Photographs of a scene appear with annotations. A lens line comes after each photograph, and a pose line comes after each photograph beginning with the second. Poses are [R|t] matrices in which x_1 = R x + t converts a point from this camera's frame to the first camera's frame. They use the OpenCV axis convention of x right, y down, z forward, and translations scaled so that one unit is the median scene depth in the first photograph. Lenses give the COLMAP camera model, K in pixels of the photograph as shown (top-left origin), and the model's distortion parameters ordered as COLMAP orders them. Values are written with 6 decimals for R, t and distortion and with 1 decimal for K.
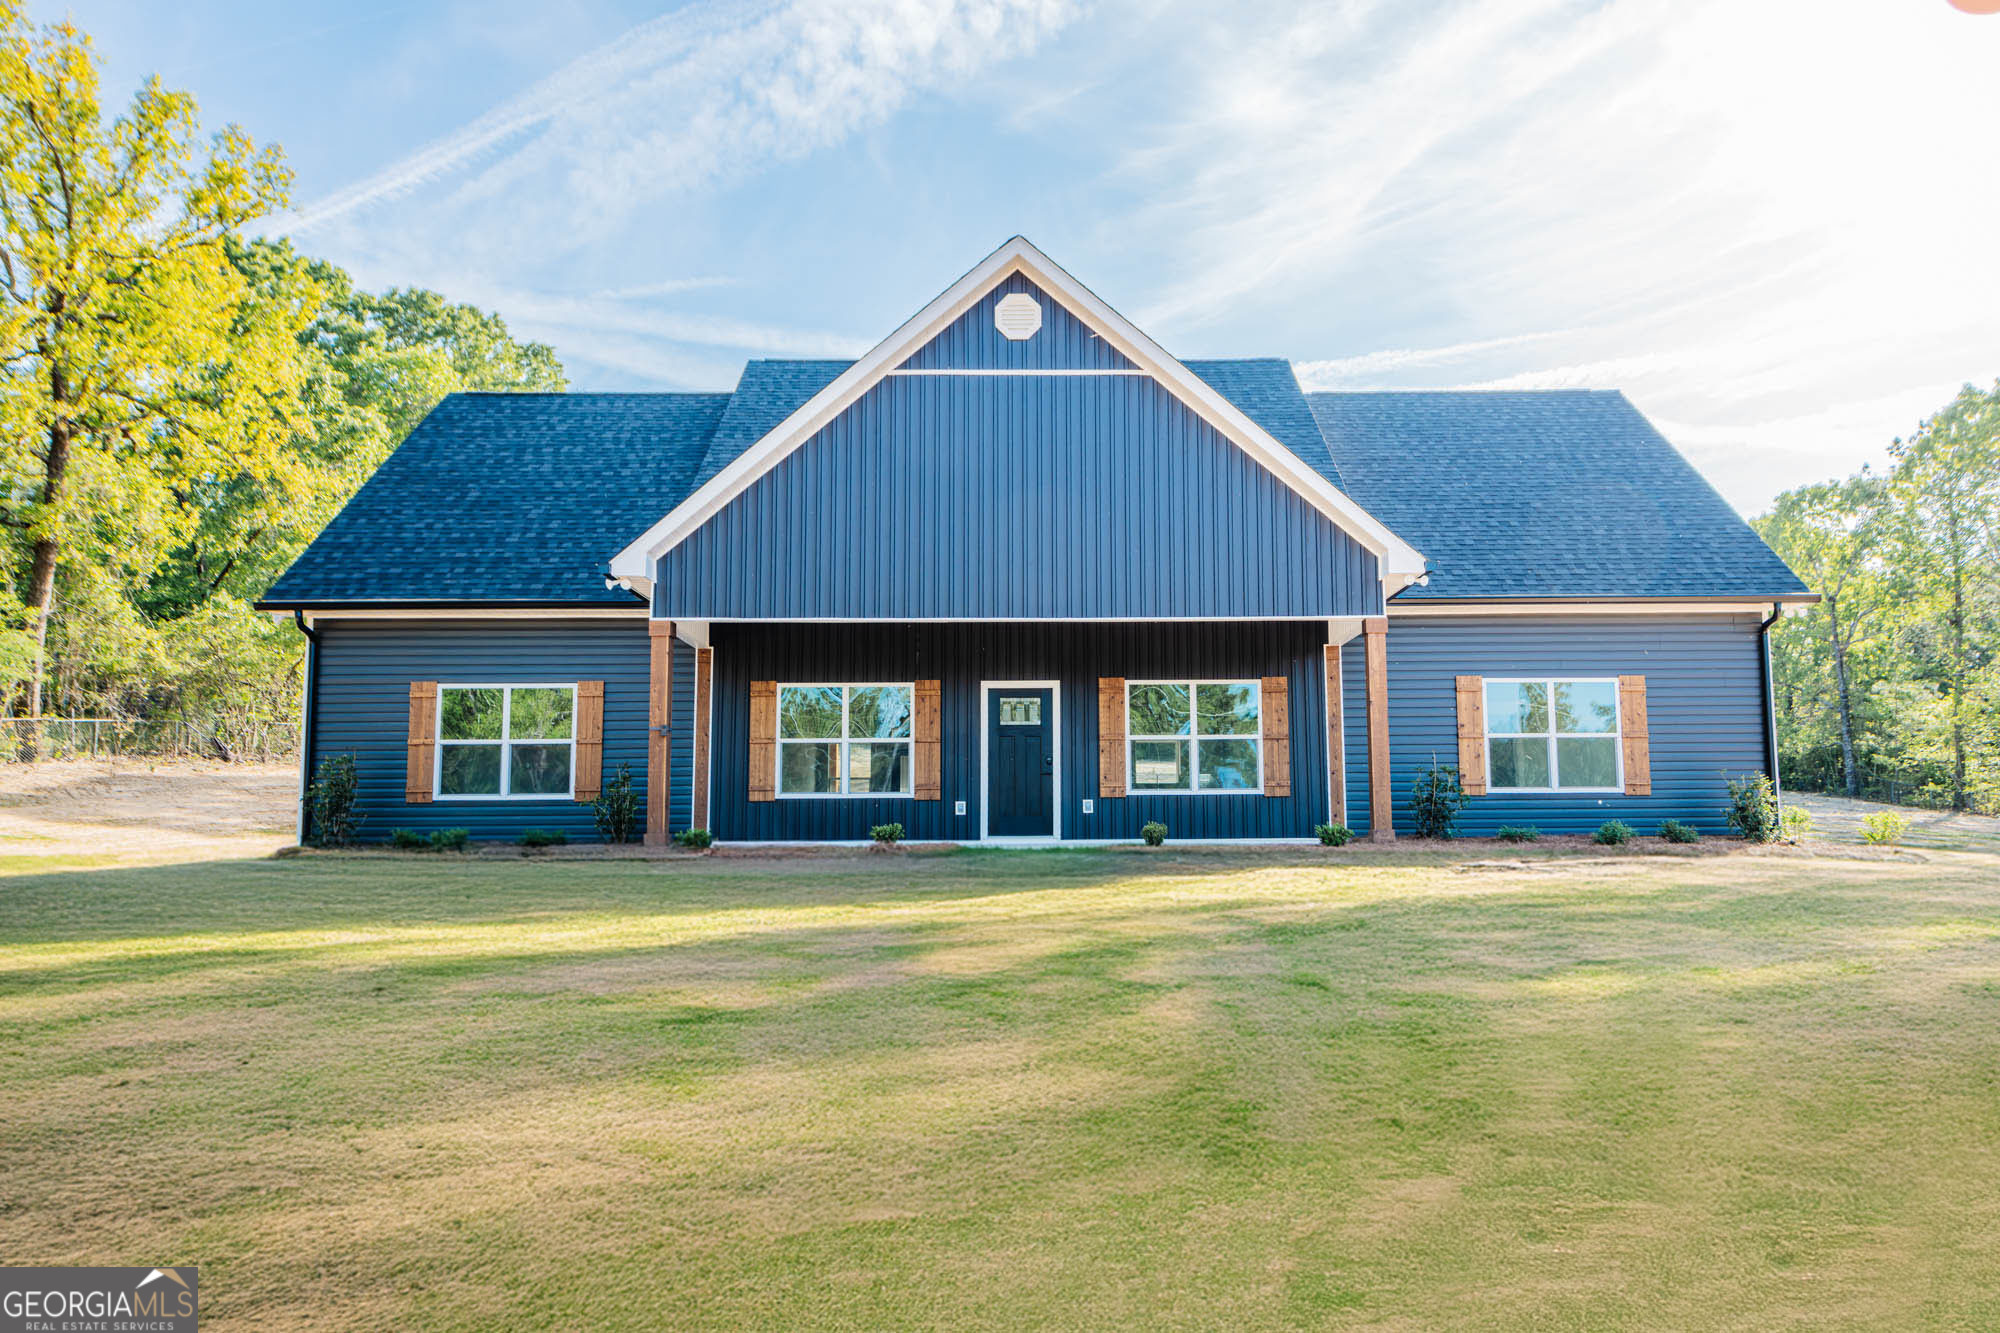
lens RADIAL K [[1503.5, 0, 1000.6], [0, 1503.5, 700.9], [0, 0, 1]] dist [0.003236, -0.002162]
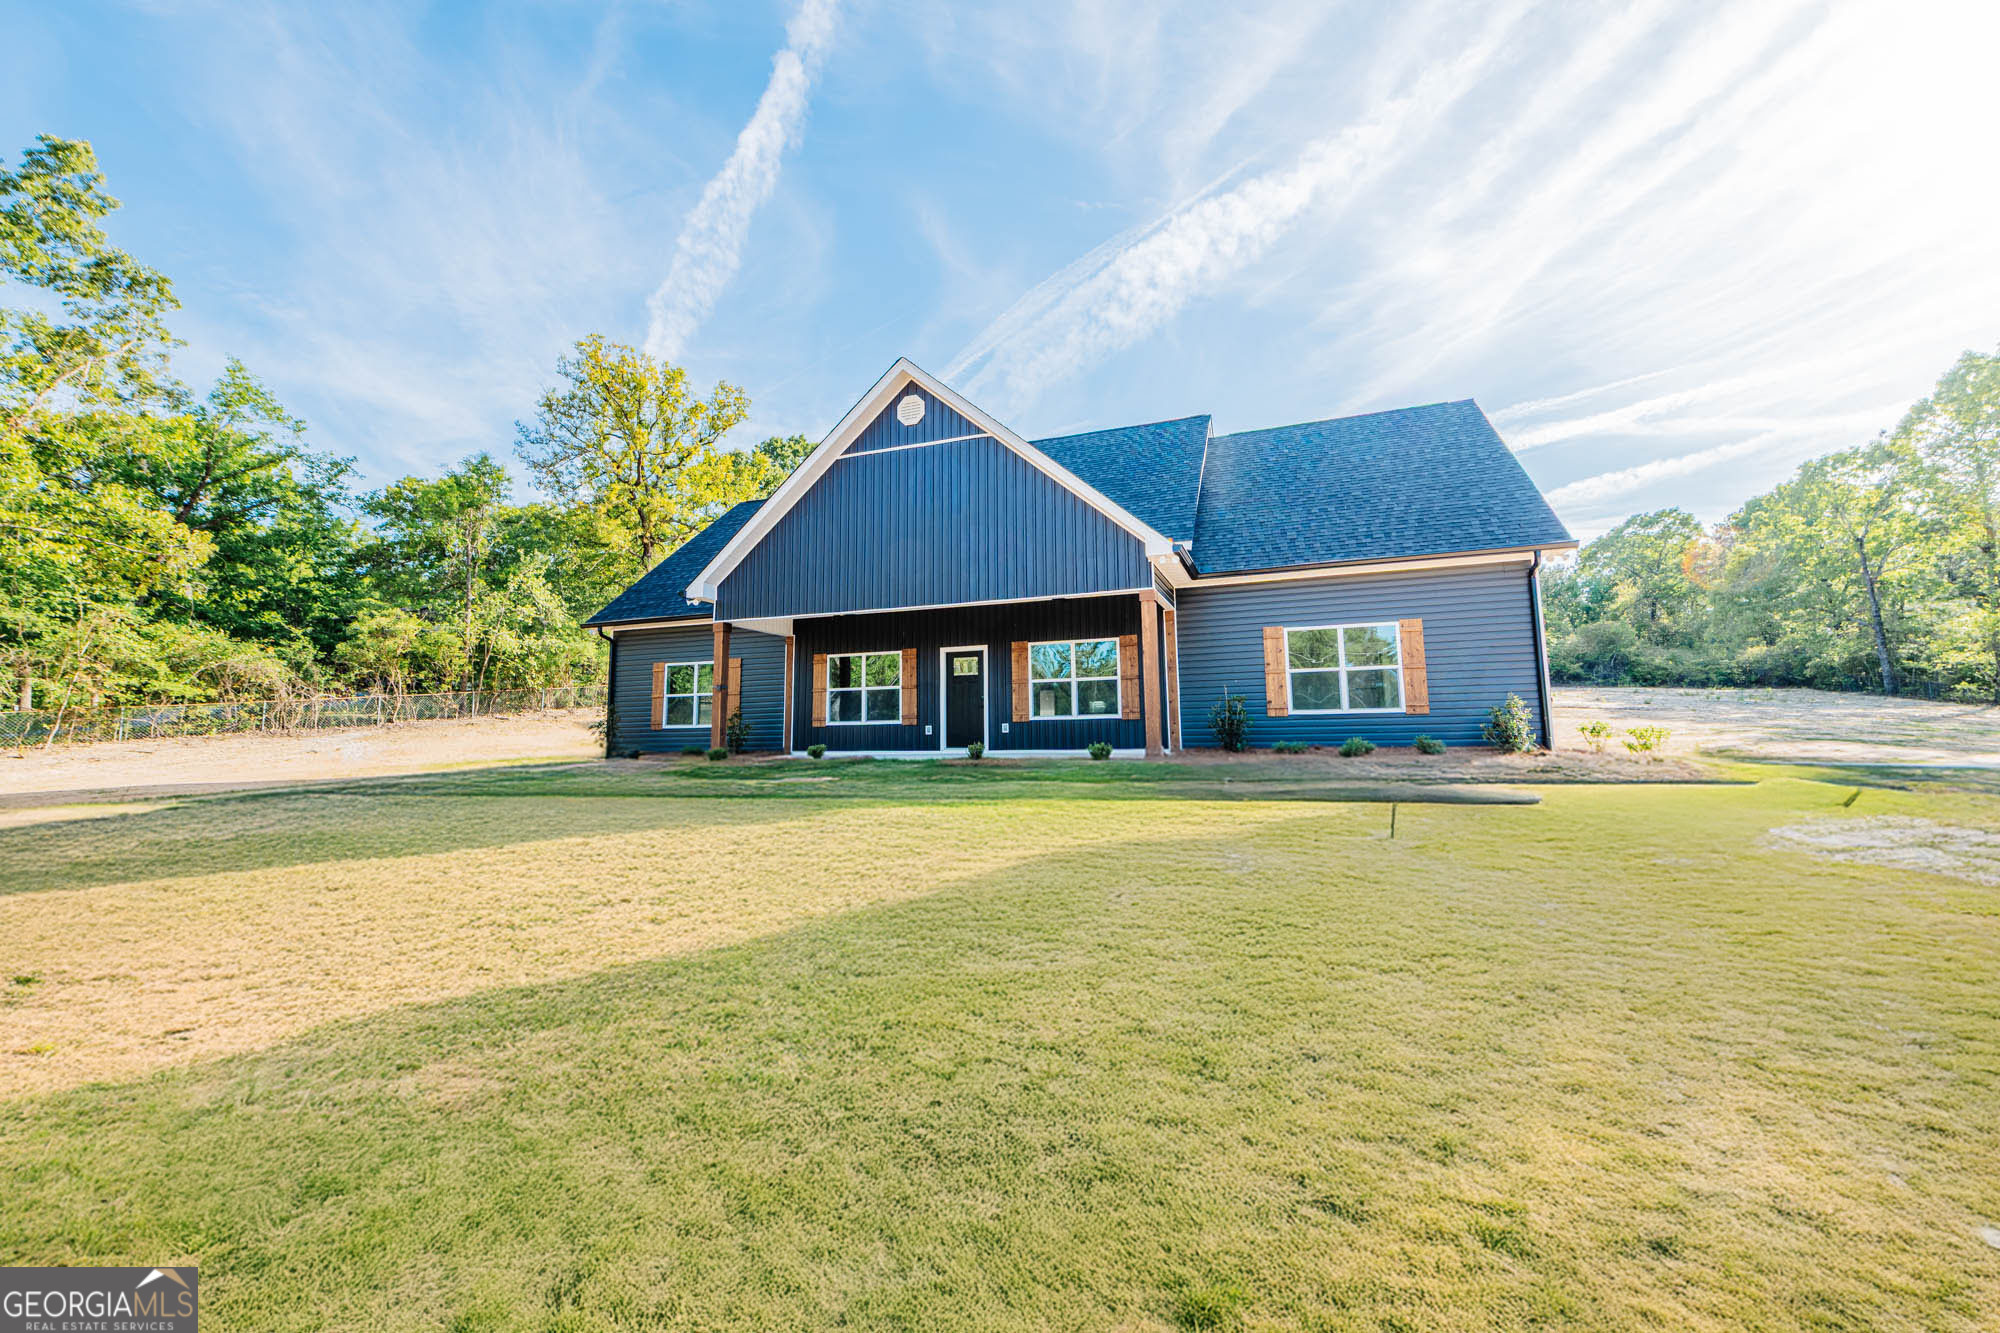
lens RADIAL K [[814.4, 0, 1021.0], [0, 814.4, 645.8], [0, 0, 1]] dist [0.001687, -0.000111]
pose [[0.927363, -0.047383, -0.371152, 0.374161], [0.044962, 0.998873, -0.015178, 0.001261], [0.371453, -0.002612, 0.928448, 0.247037]]
